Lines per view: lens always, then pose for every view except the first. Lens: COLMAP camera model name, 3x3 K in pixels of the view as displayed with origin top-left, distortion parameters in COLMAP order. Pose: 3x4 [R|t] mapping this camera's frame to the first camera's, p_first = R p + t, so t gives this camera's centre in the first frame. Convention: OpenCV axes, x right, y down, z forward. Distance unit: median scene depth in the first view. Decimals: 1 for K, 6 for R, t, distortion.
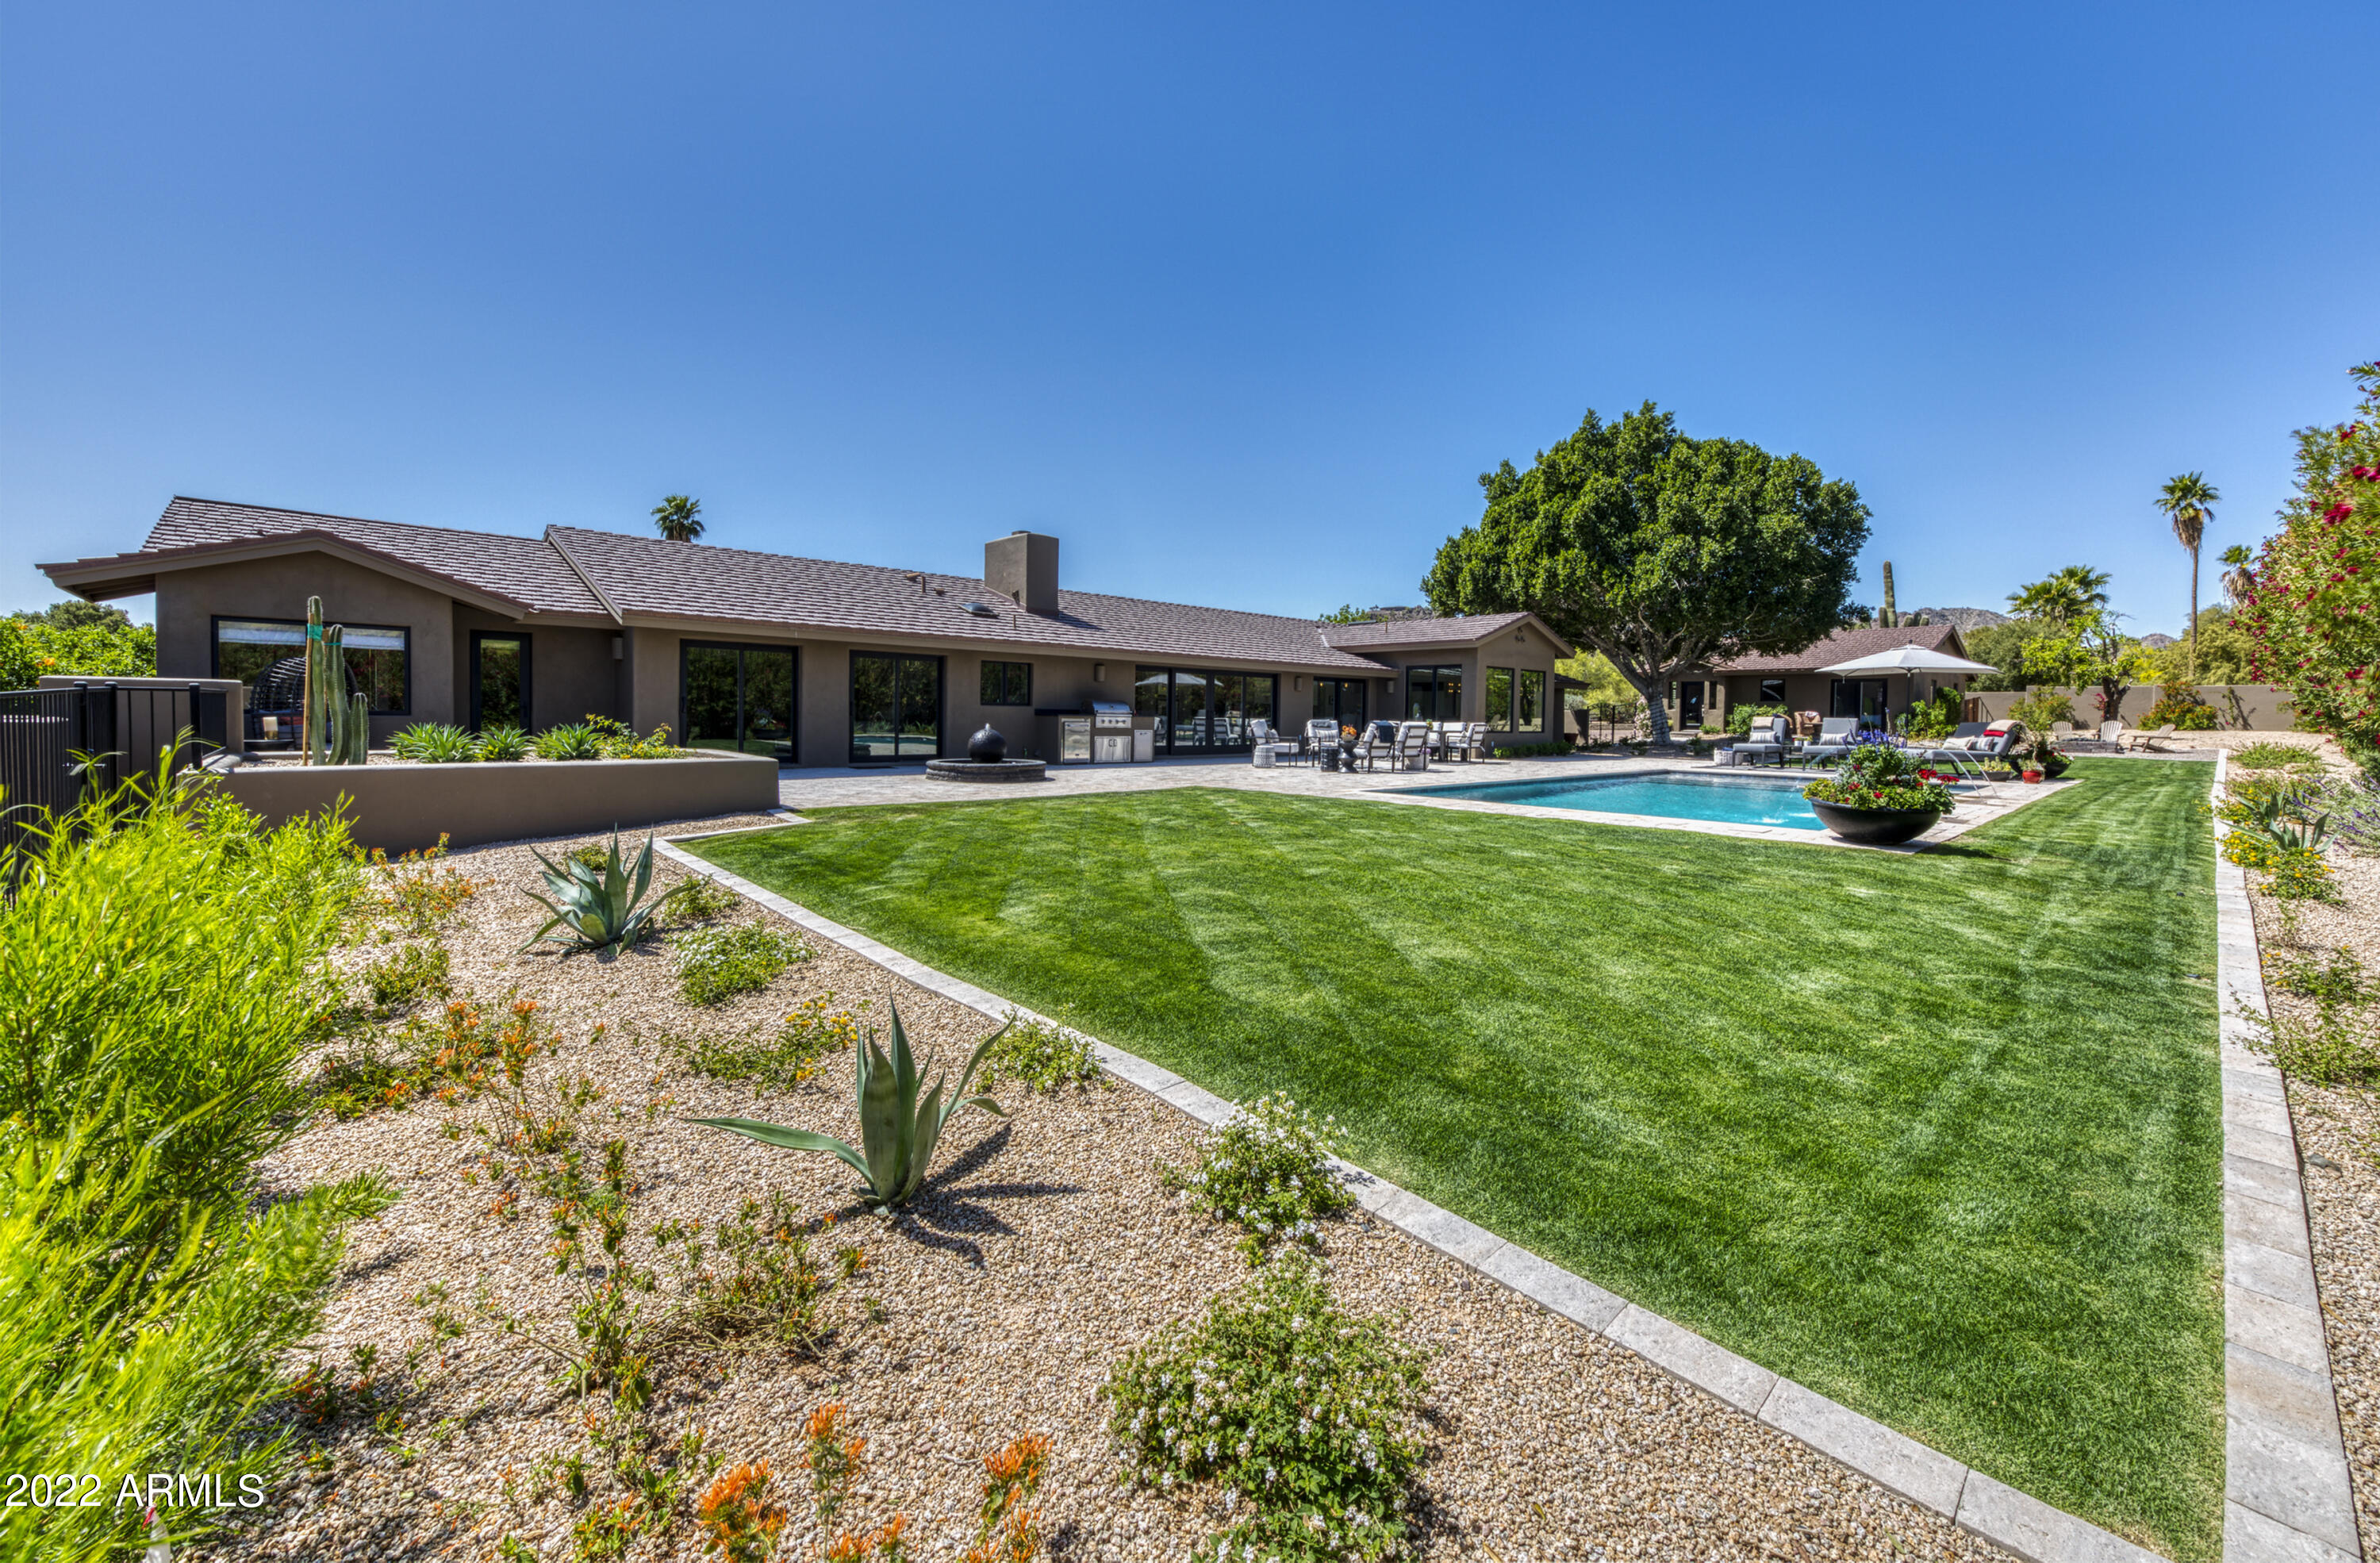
lens RADIAL K [[944.1, 0, 1210.2], [0, 944.1, 766.5], [0, 0, 1]] dist [0.000843, -0.000254]
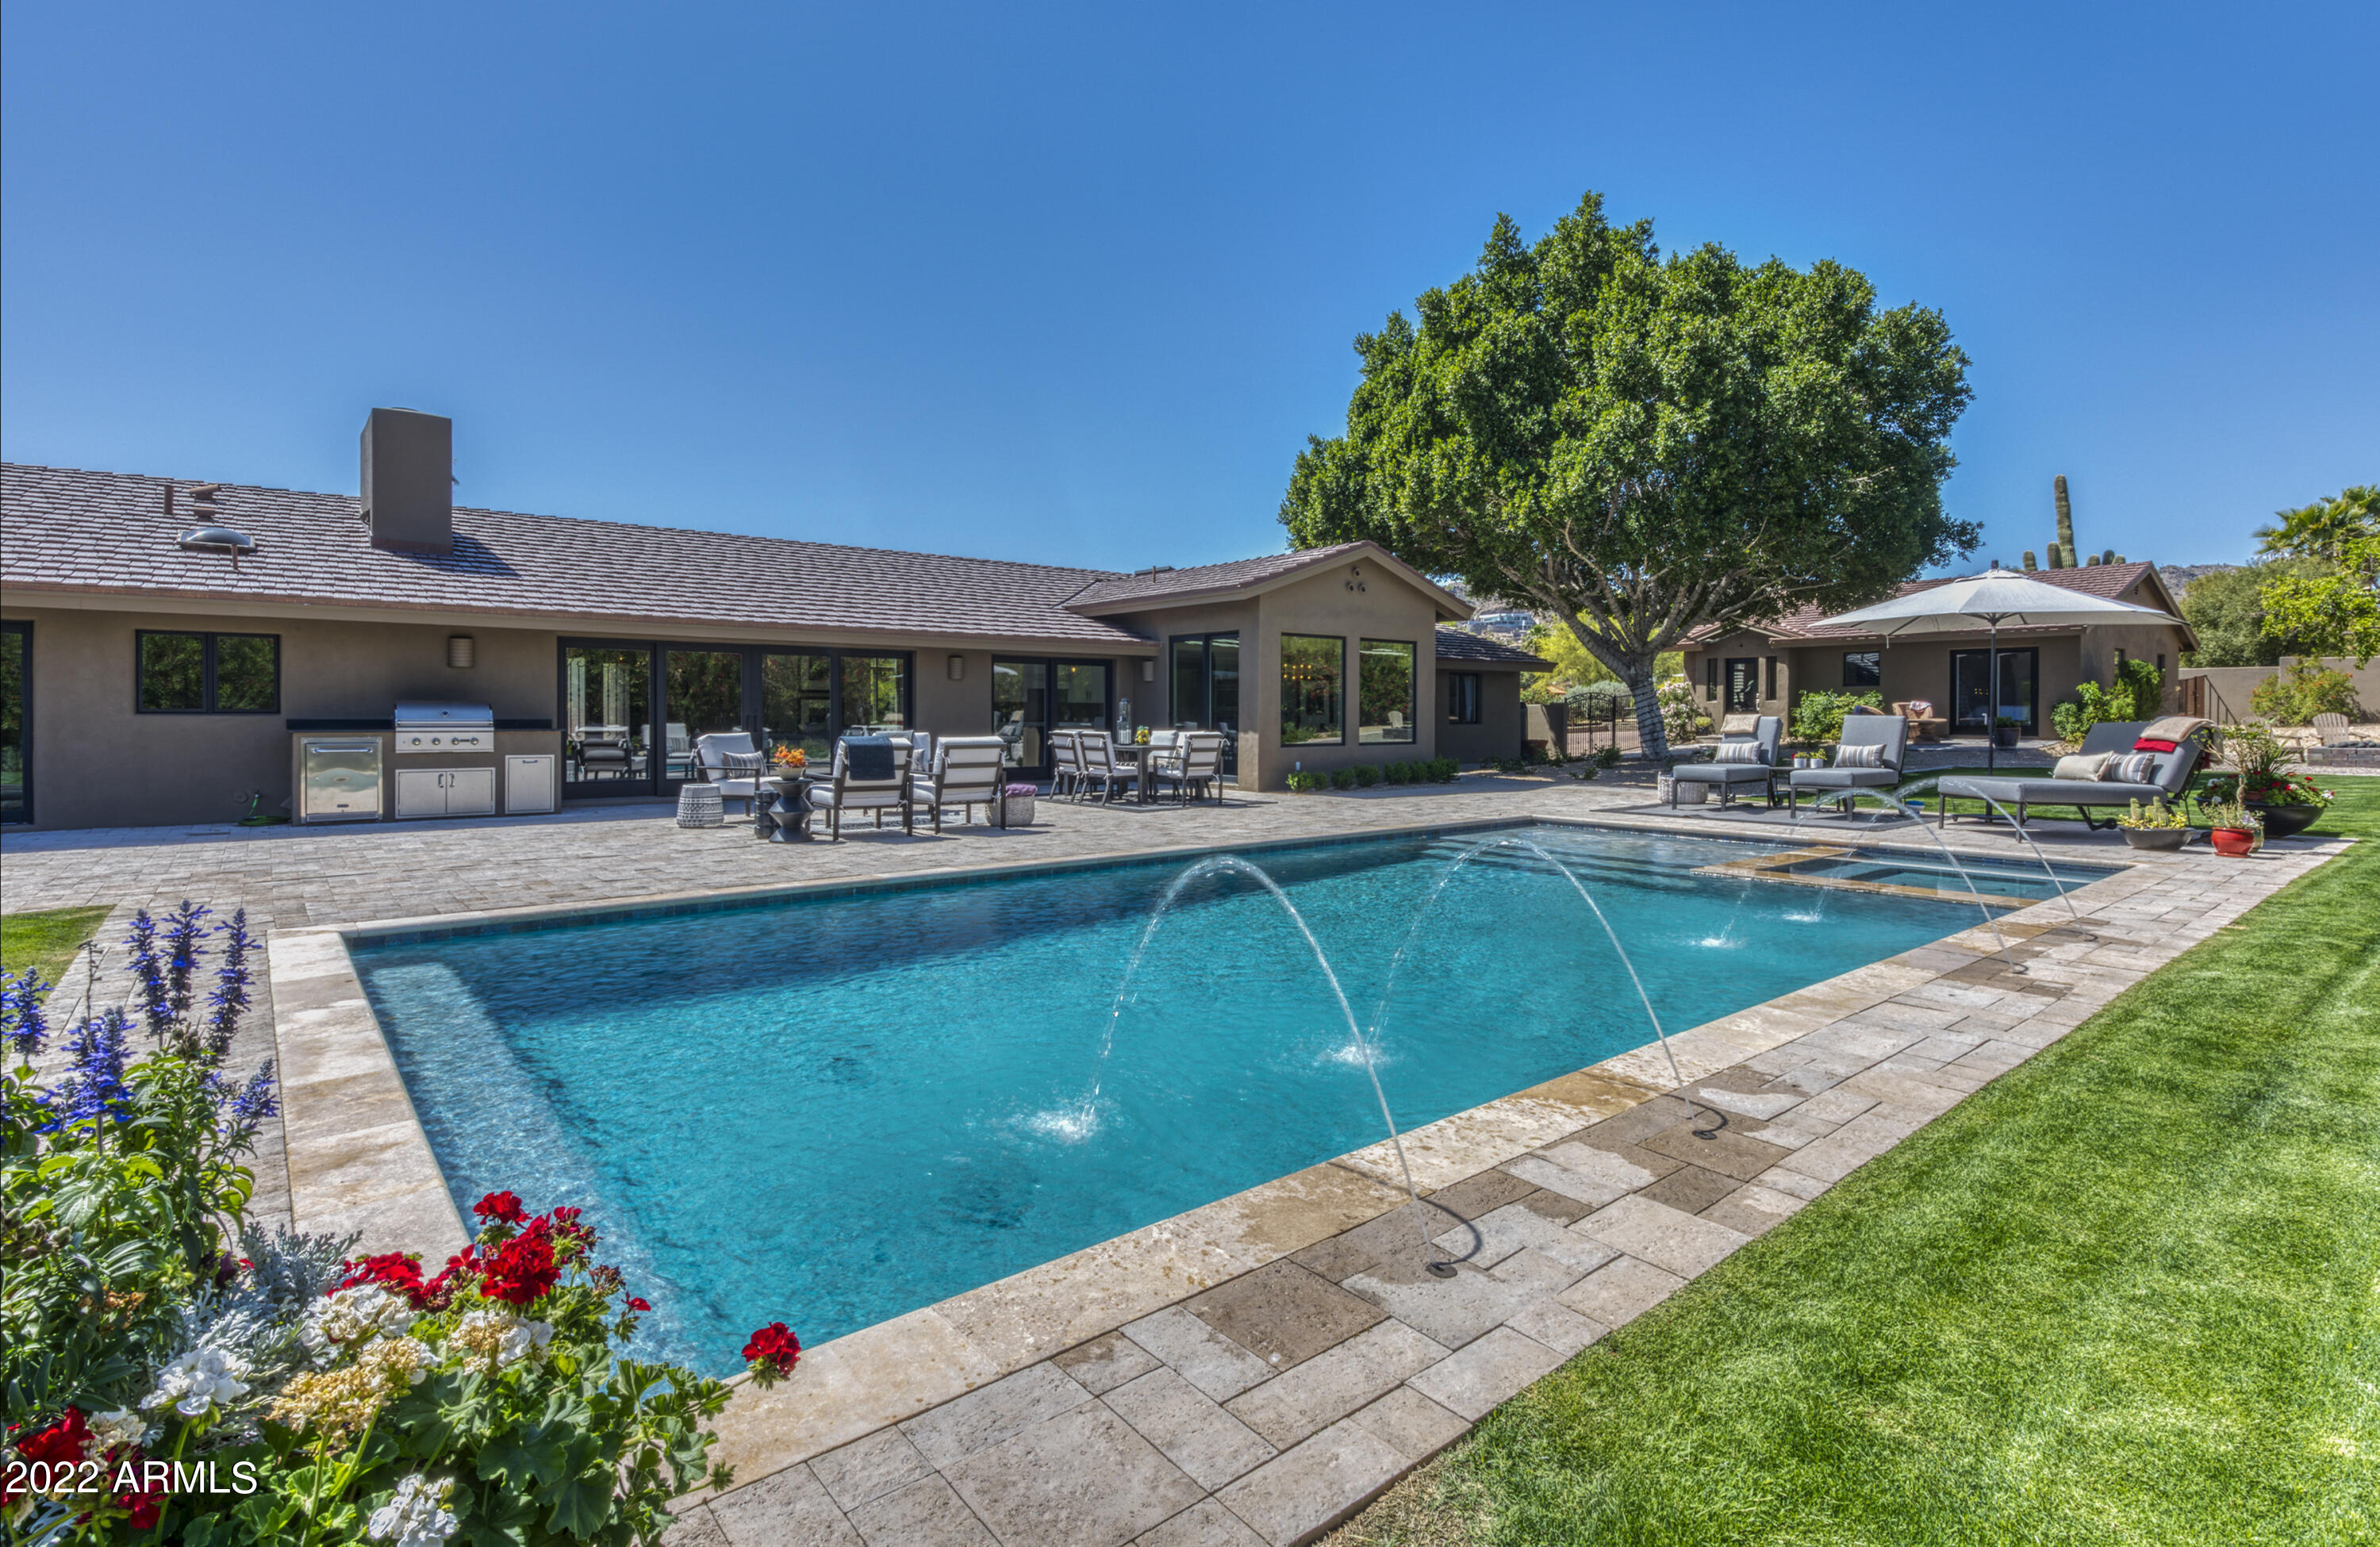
lens RADIAL K [[1156.0, 0, 1187.4], [0, 1156.0, 755.9], [0, 0, 1]] dist [-0.006903, 0.002232]
pose [[0.998134, -0.010844, -0.060099, 0.262541], [0.009728, 0.999775, -0.018838, -0.016558], [0.060290, 0.018218, 0.998015, 0.271441]]
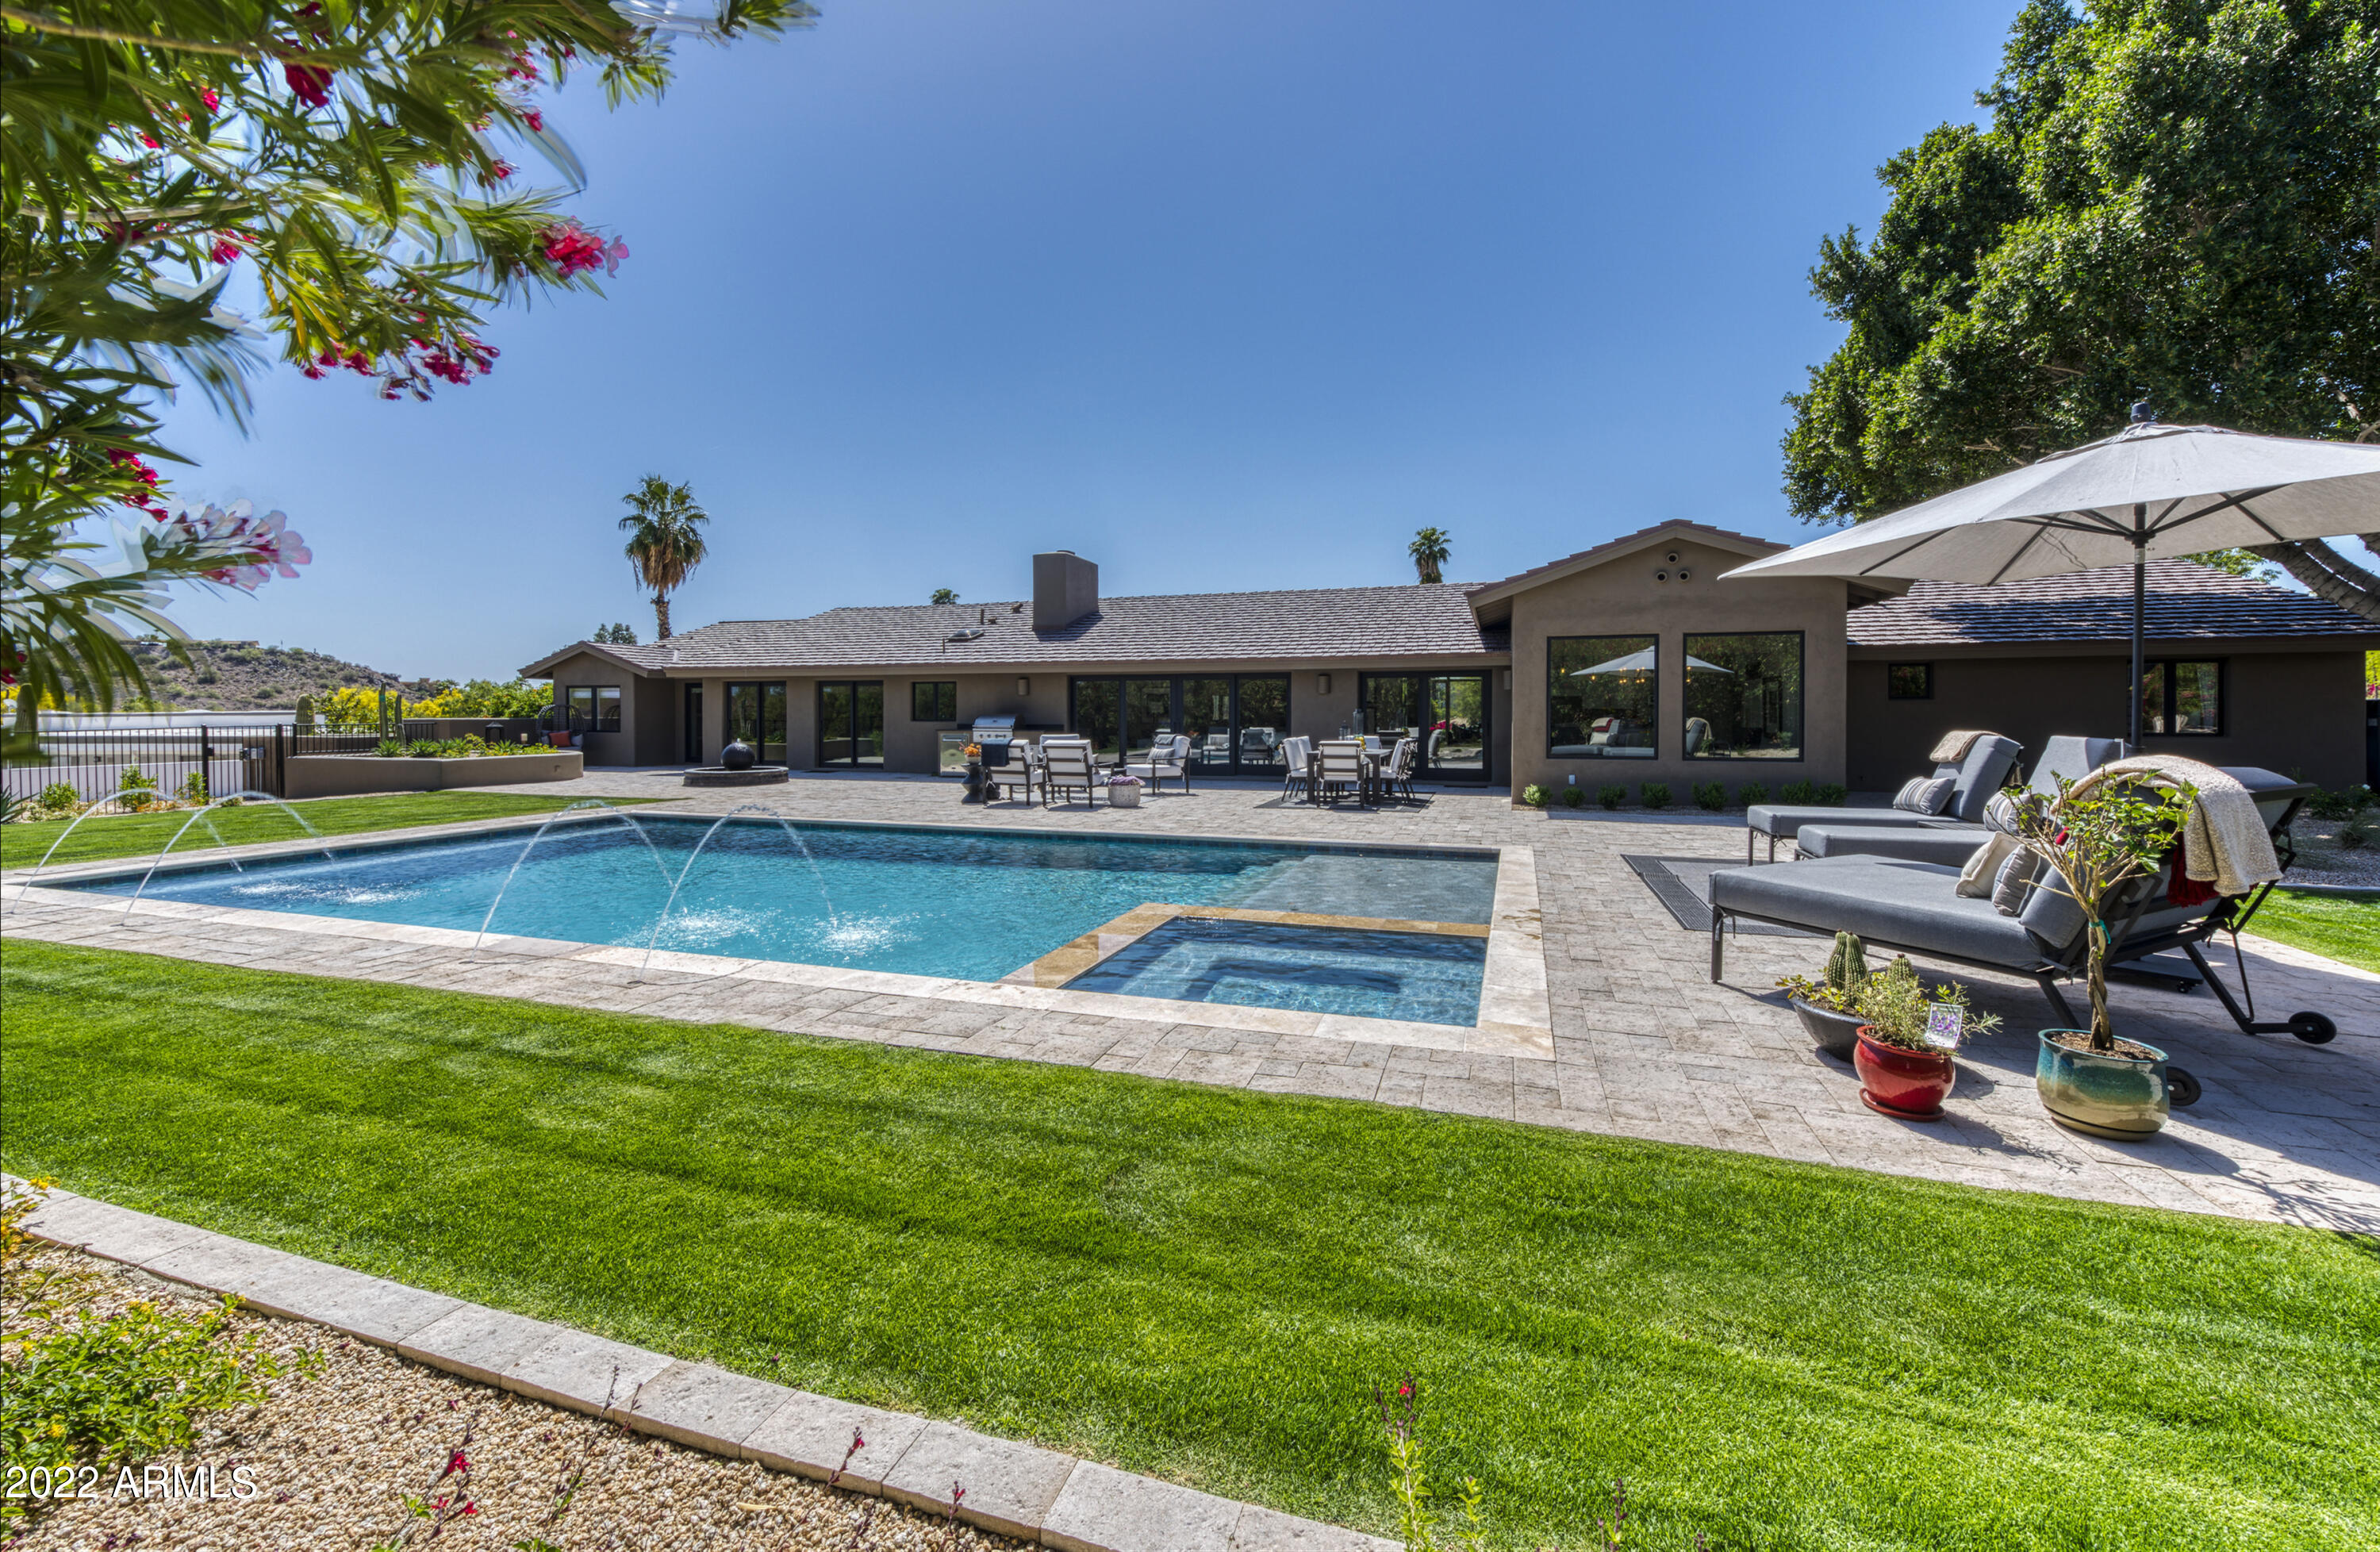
lens RADIAL K [[952.9, 0, 1226.5], [0, 952.9, 748.8], [0, 0, 1]] dist [0.003882, 0.000114]
pose [[0.473323, 0.017278, -0.880720, 0.659718], [-0.039493, 0.999219, -0.001622, -0.031225], [0.880003, 0.035550, 0.473635, 0.546143]]
